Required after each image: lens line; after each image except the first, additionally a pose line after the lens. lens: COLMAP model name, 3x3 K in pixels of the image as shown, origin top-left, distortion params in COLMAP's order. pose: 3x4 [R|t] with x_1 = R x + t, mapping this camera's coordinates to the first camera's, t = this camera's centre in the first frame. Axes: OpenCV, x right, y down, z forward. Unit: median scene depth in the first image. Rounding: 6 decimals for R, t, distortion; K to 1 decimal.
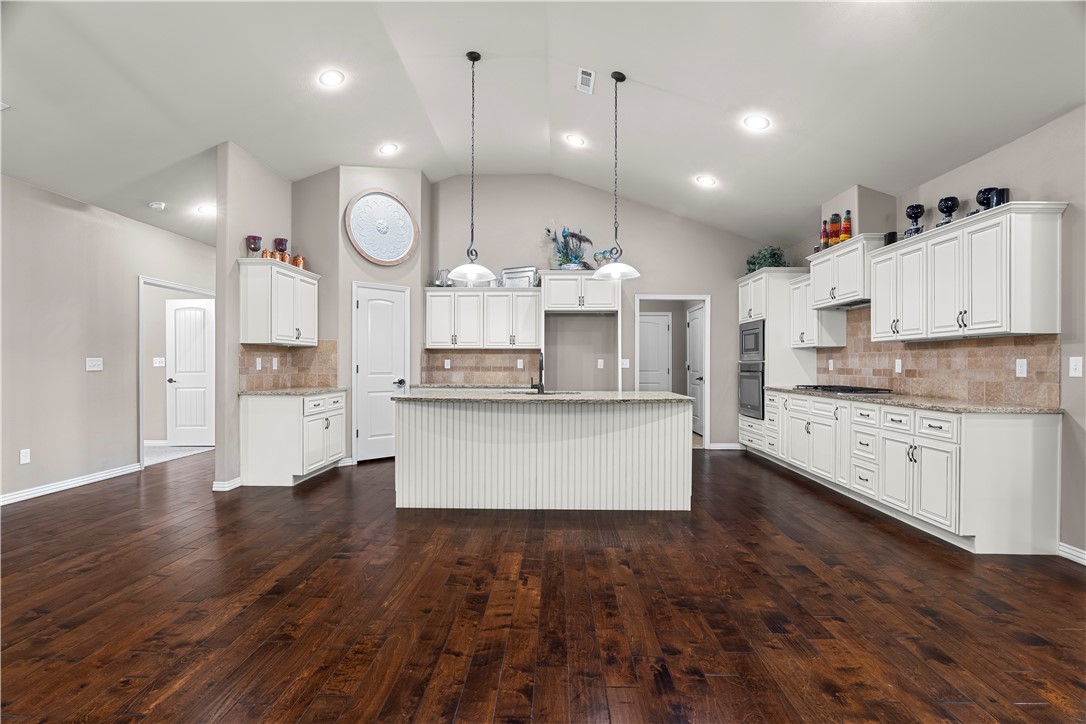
lens RADIAL K [[505.3, 0, 545.0], [0, 505.3, 363.2], [0, 0, 1]] dist [-0.015917, 0.000771]
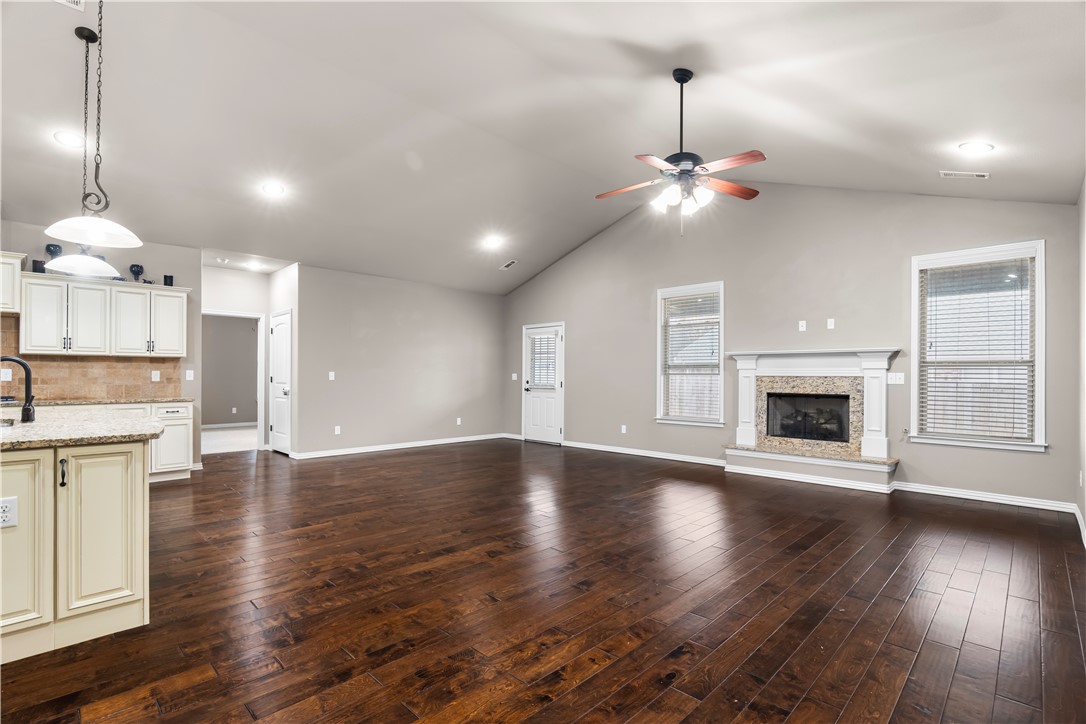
lens RADIAL K [[502.1, 0, 545.3], [0, 502.1, 375.2], [0, 0, 1]] dist [-0.015369, 0.000603]
pose [[-0.733072, -0.006651, 0.680119, -0.877551], [-0.007413, 0.999971, 0.001789, -0.004592], [-0.680111, -0.003731, -0.733100, 0.958388]]
